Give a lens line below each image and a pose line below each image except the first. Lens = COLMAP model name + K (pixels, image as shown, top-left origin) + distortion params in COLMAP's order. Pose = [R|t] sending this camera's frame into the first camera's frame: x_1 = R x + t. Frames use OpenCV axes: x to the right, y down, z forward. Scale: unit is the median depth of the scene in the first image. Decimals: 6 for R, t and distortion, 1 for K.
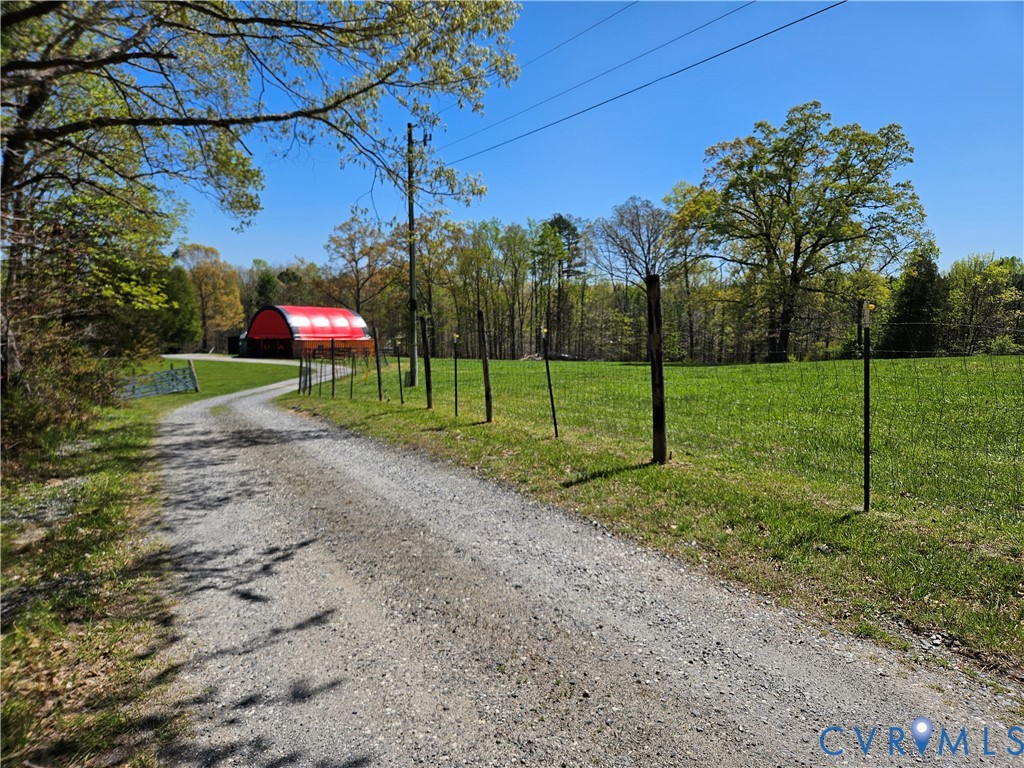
lens RADIAL K [[712.9, 0, 518.8], [0, 712.9, 389.6], [0, 0, 1]] dist [0.027812, -0.011091]
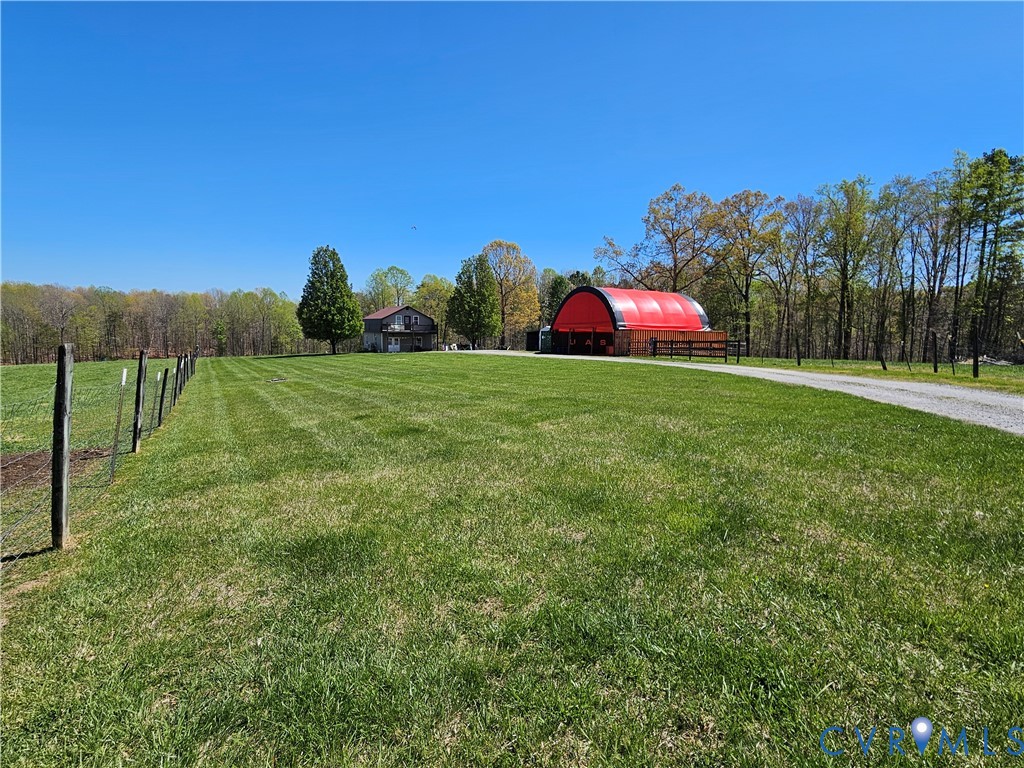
lens RADIAL K [[497.3, 0, 508.9], [0, 497.3, 387.8], [0, 0, 1]] dist [0.002752, 0.001075]
pose [[0.922761, 0.041354, -0.383148, -0.052564], [-0.036814, 0.999138, 0.019177, -0.003941], [0.383611, -0.003590, 0.923488, 0.117264]]
